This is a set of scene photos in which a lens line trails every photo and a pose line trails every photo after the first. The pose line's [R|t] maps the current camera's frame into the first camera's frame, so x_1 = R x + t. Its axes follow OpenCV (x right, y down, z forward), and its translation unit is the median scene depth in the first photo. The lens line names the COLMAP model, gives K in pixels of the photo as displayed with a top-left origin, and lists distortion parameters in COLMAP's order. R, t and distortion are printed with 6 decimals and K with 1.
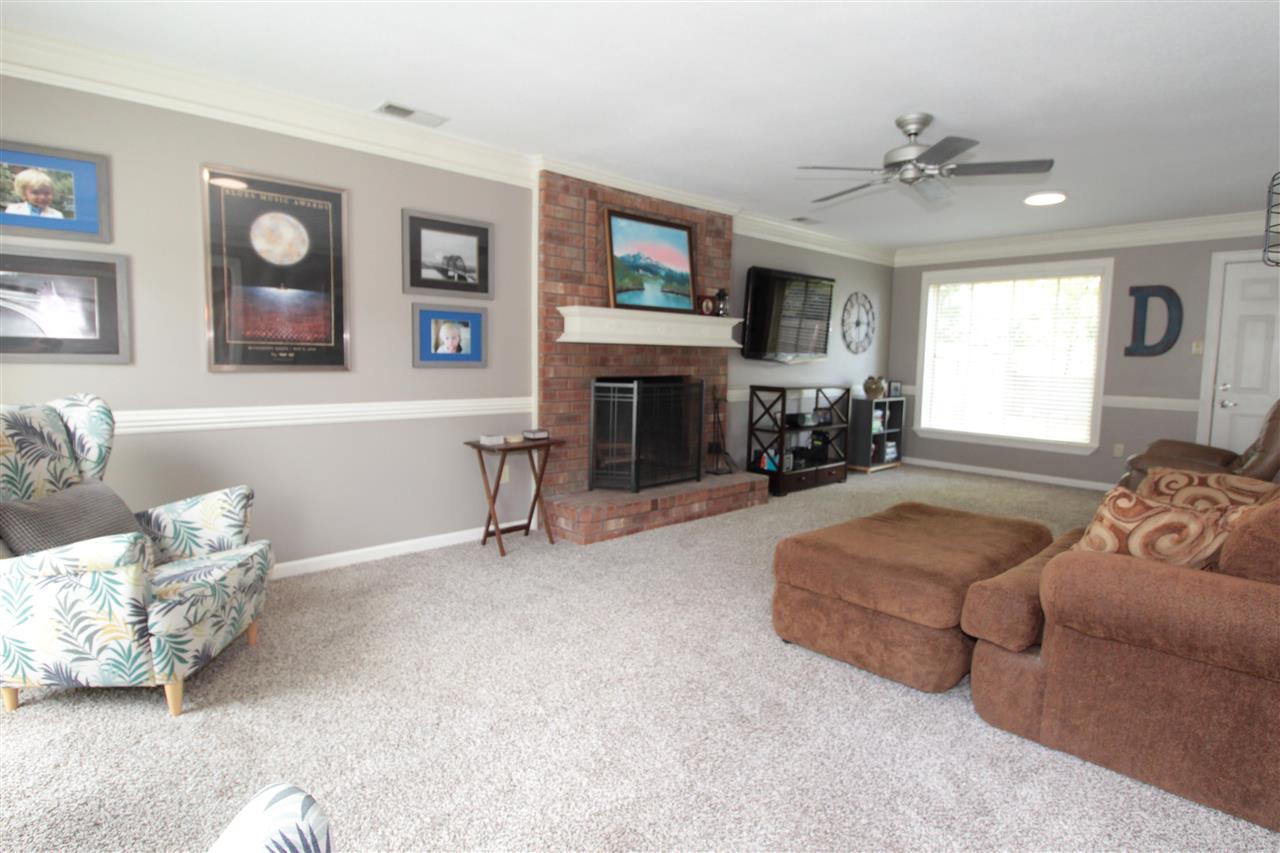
lens RADIAL K [[653.6, 0, 641.7], [0, 653.6, 416.1], [0, 0, 1]] dist [-0.007563, -0.002135]
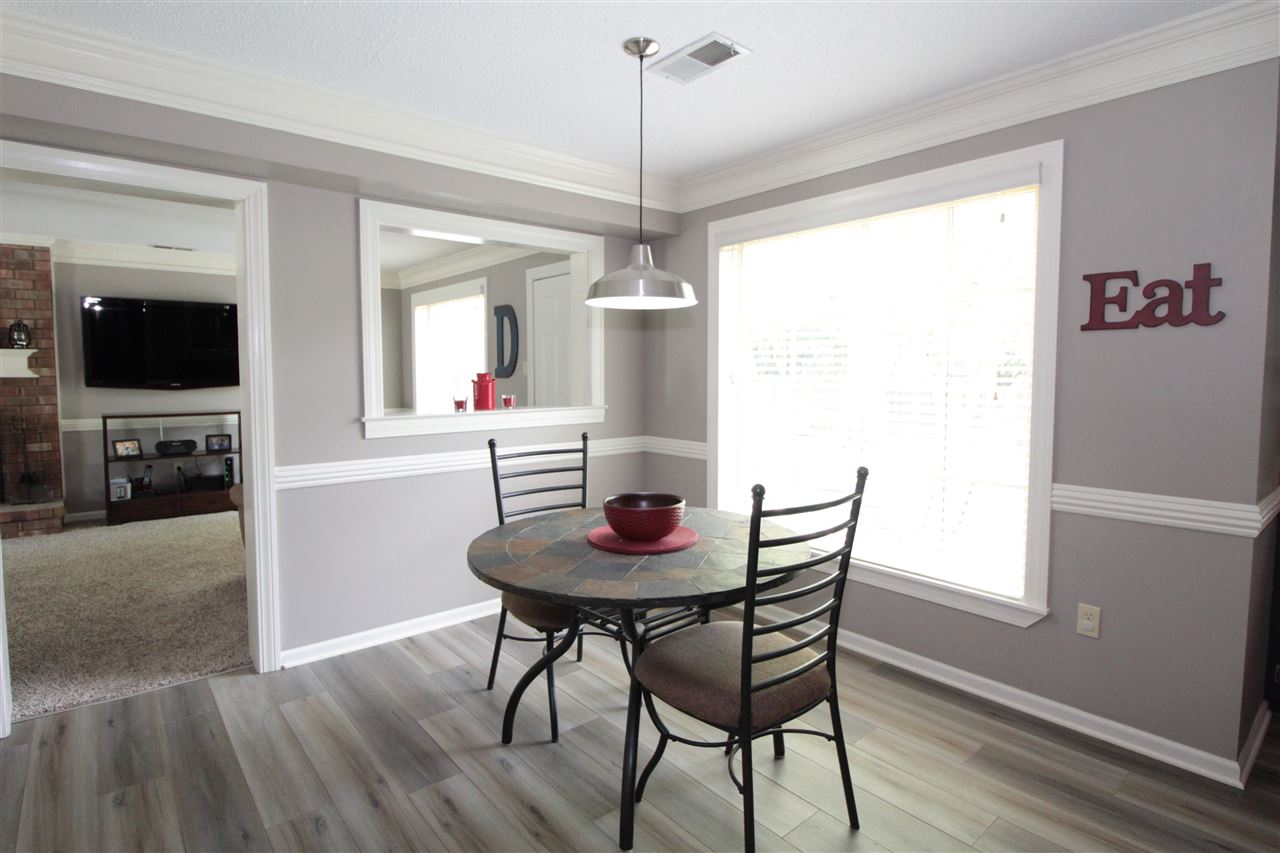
lens RADIAL K [[653.6, 0, 633.4], [0, 653.6, 421.7], [0, 0, 1]] dist [-0.007563, -0.002135]
pose [[0.999091, -0.013332, -0.040495, 1.225844], [0.012594, 0.999751, -0.018406, -0.008213], [0.040730, 0.017879, 0.999010, 0.049005]]
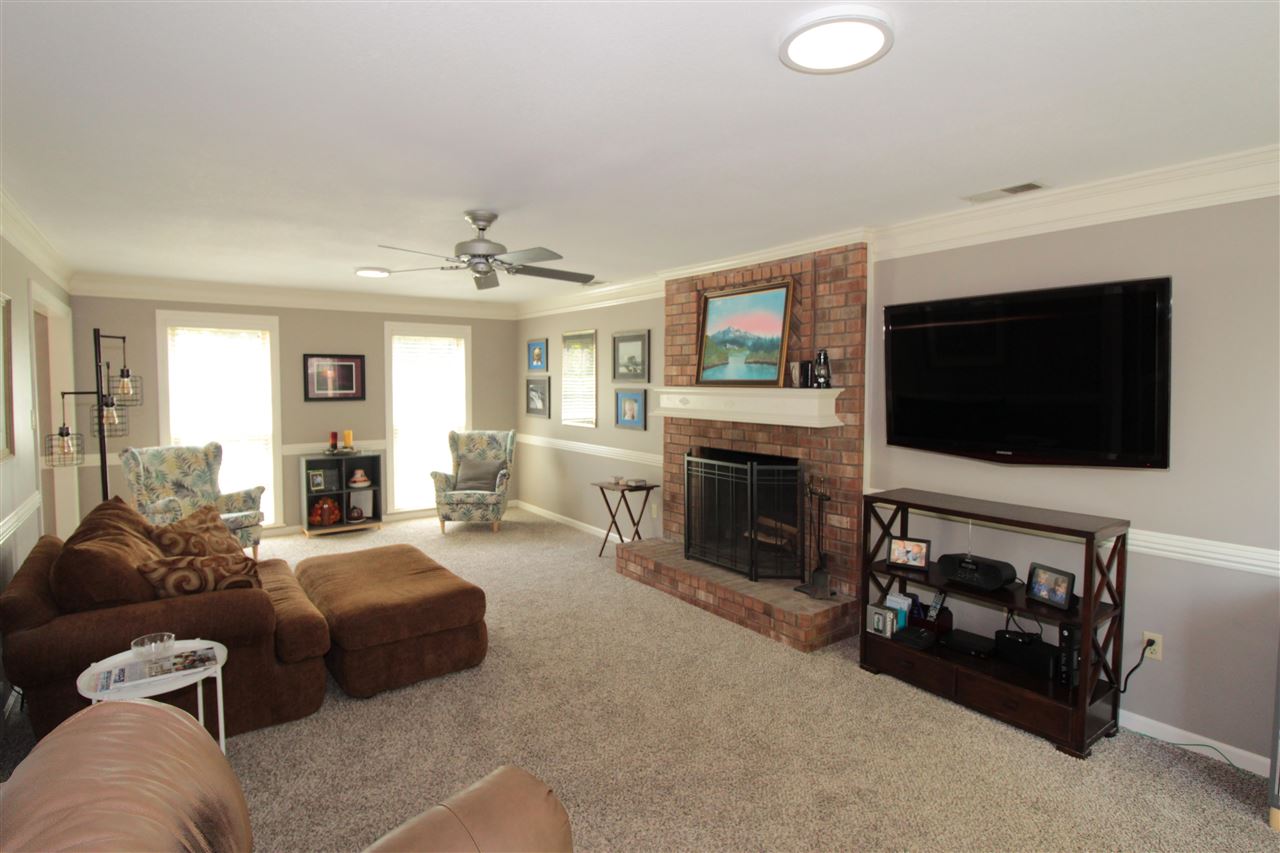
lens RADIAL K [[653.6, 0, 633.1], [0, 653.6, 407.9], [0, 0, 1]] dist [-0.007563, -0.002135]
pose [[-0.116660, 0.026910, -0.992807, 0.992993], [-0.092489, 0.994995, 0.037837, -0.149426], [0.988856, 0.096237, -0.113587, 0.965162]]
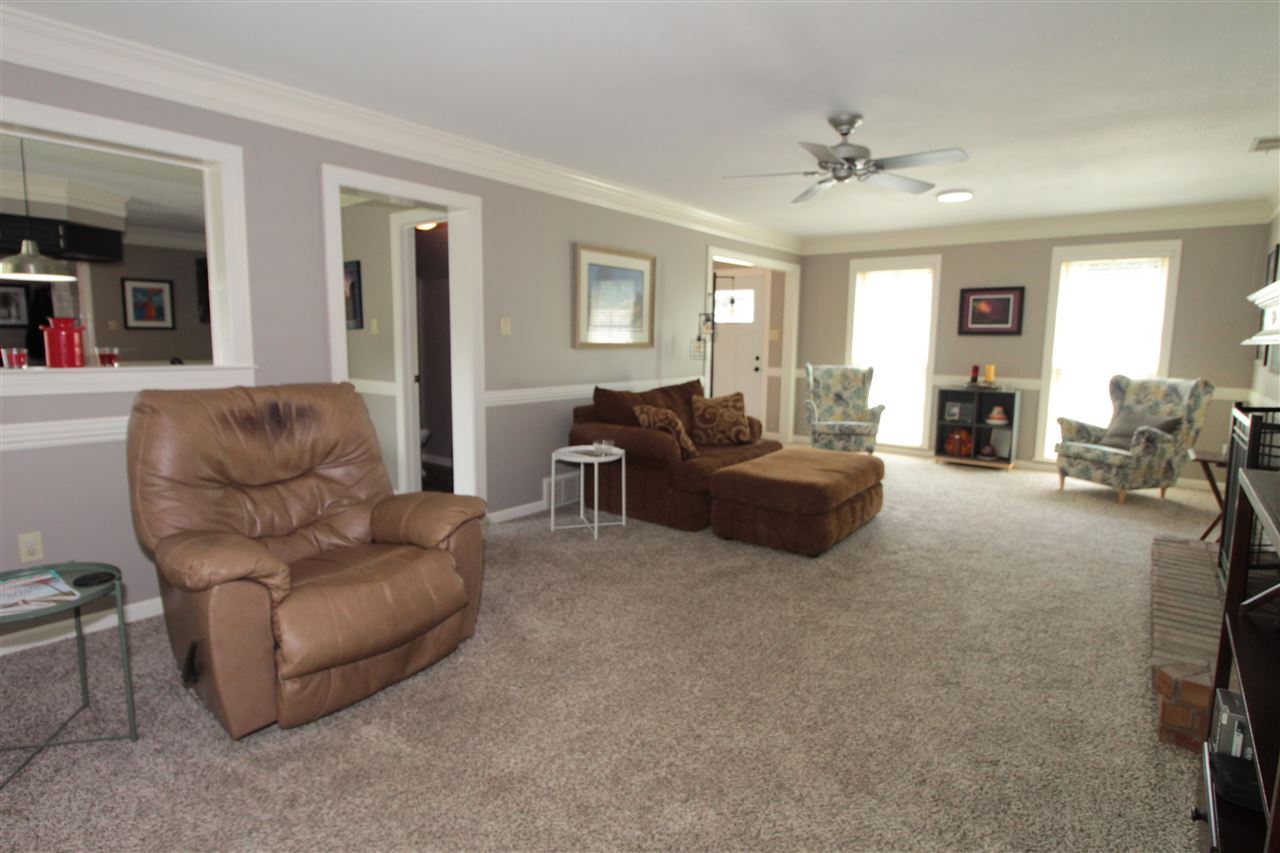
lens RADIAL K [[653.6, 0, 641.2], [0, 653.6, 418.7], [0, 0, 1]] dist [-0.007563, -0.002135]
pose [[-0.988480, -0.010852, -0.150960, 0.618697], [-0.042403, 0.977338, 0.207392, -0.135230], [0.145288, 0.211404, -0.966540, 1.429871]]
